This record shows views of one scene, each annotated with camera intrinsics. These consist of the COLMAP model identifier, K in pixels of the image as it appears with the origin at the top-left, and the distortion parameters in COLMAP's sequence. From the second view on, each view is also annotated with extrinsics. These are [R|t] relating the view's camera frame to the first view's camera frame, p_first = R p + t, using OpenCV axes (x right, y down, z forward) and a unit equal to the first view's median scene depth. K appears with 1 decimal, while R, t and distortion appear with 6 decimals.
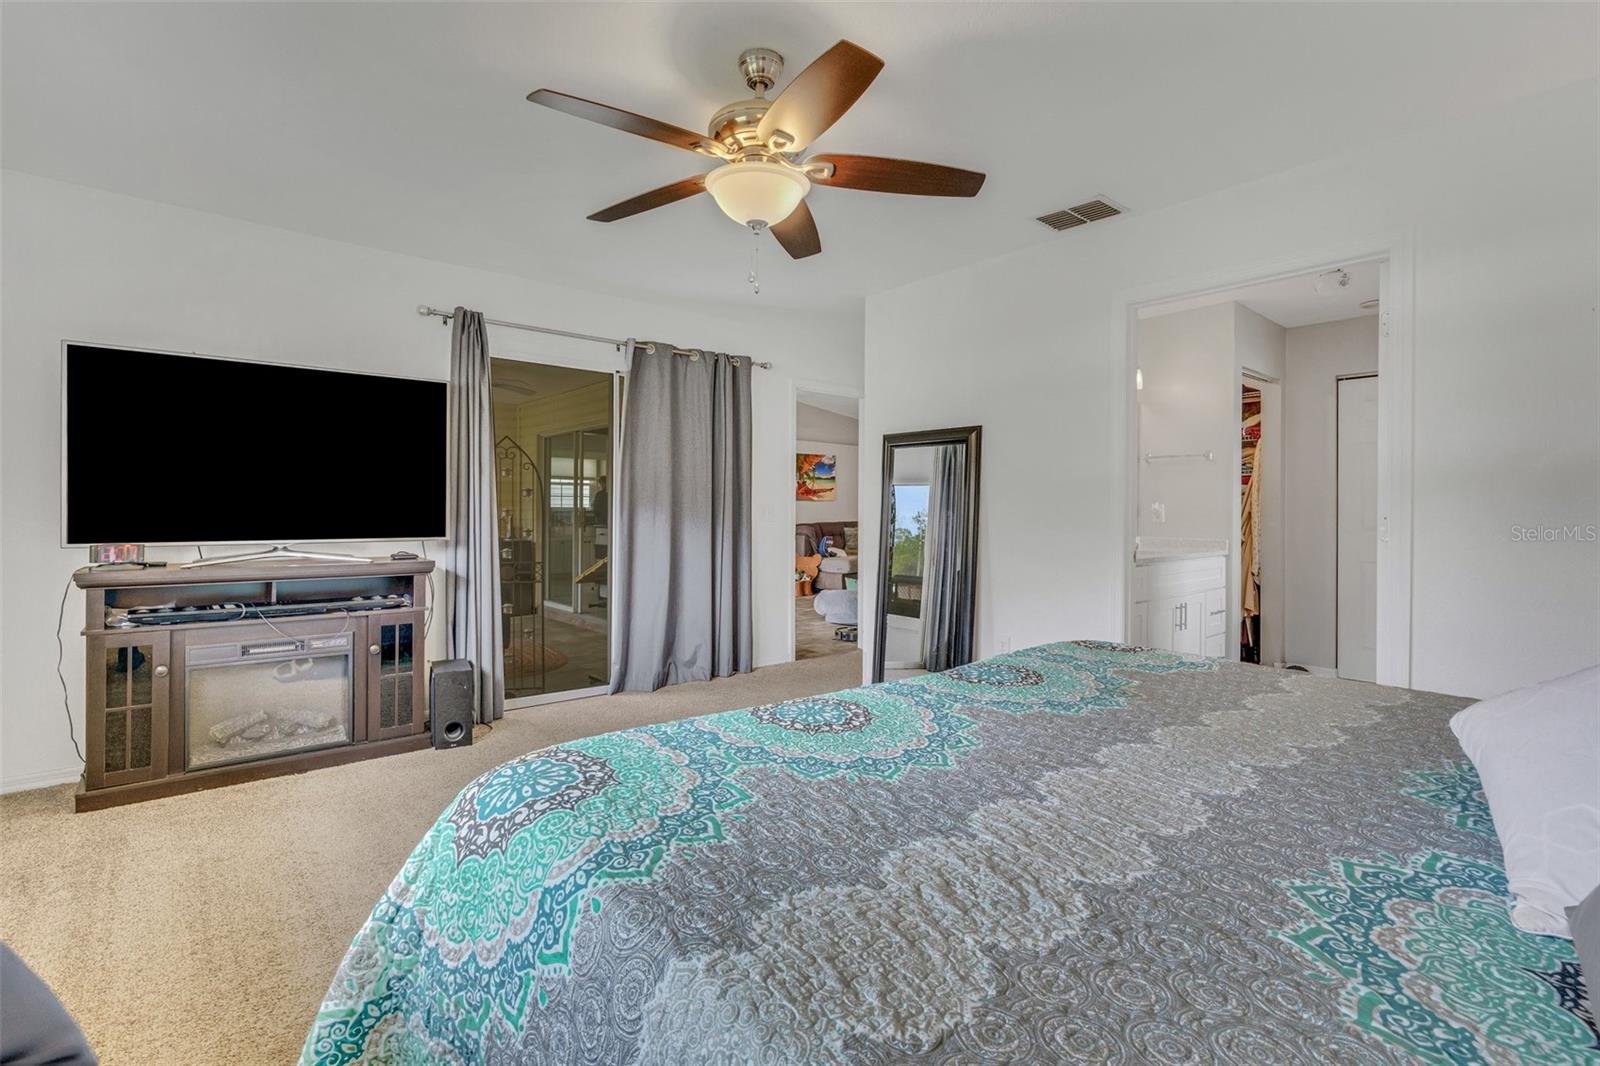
lens RADIAL K [[734.0, 0, 796.1], [0, 734.0, 530.6], [0, 0, 1]] dist [-0.003456, -0.000532]
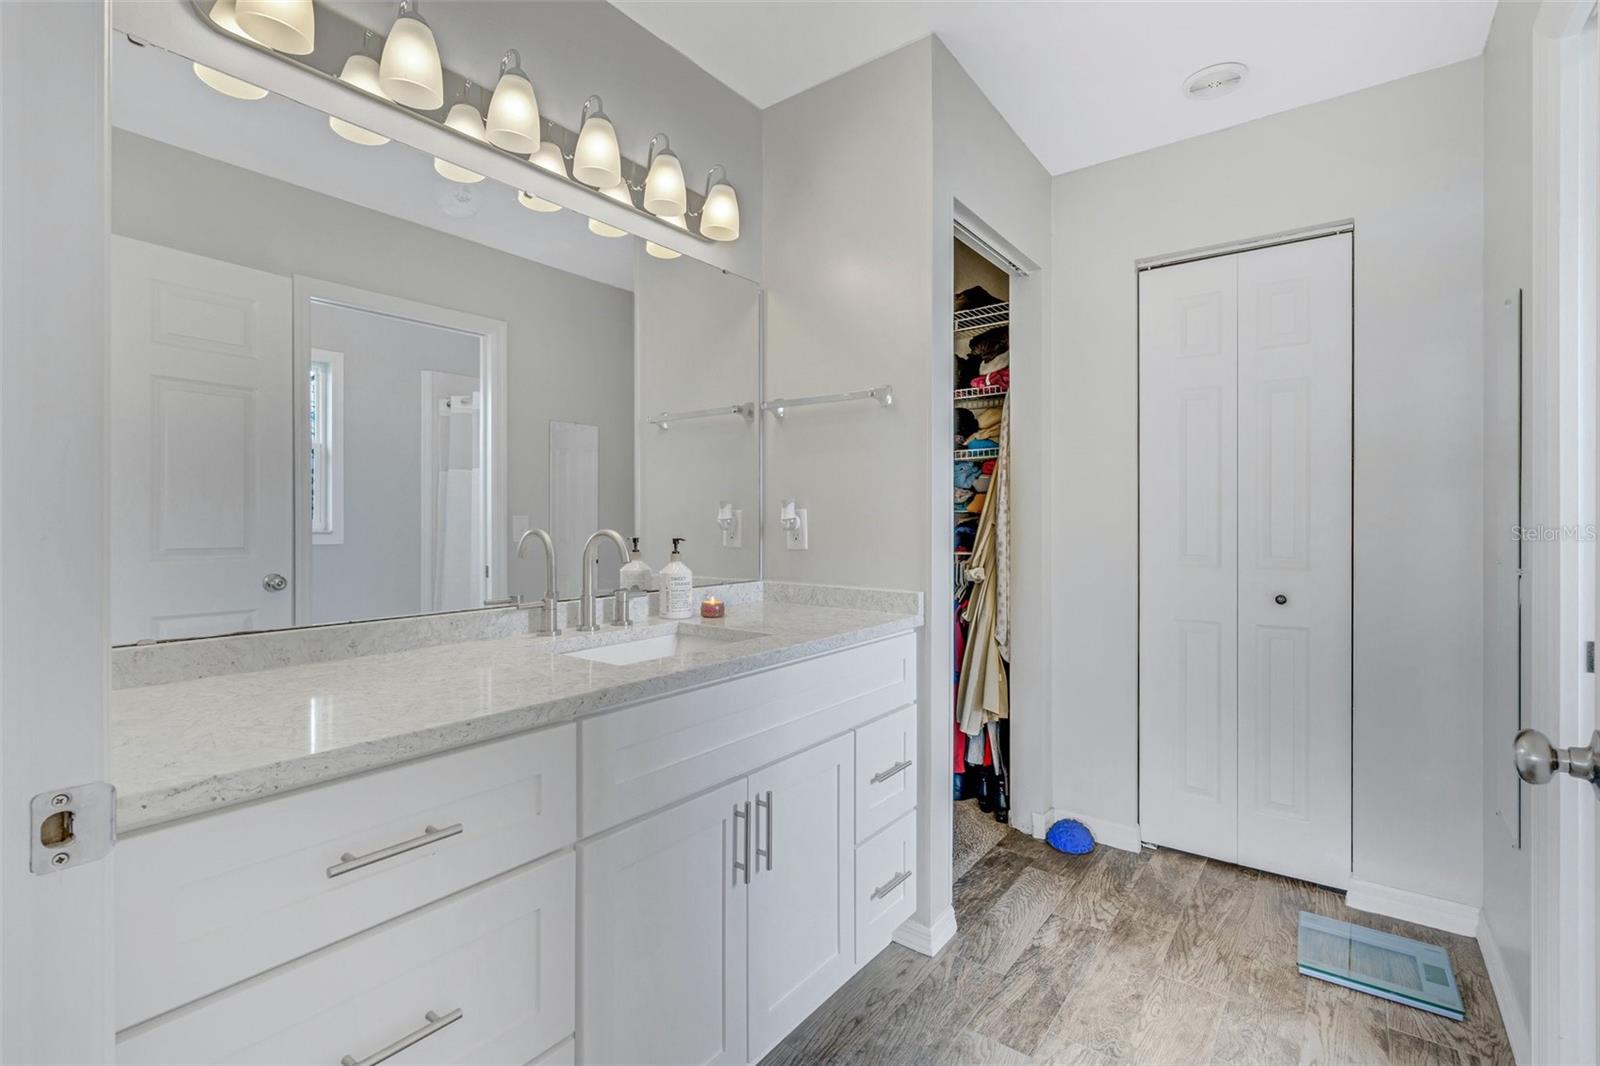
lens RADIAL K [[734.0, 0, 801.3], [0, 734.0, 533.5], [0, 0, 1]] dist [-0.003456, -0.000532]
pose [[0.969099, 0.001897, 0.246666, 0.927161], [0.003598, 0.999755, -0.021826, -0.026617], [-0.246647, 0.022039, 0.968855, 1.352458]]
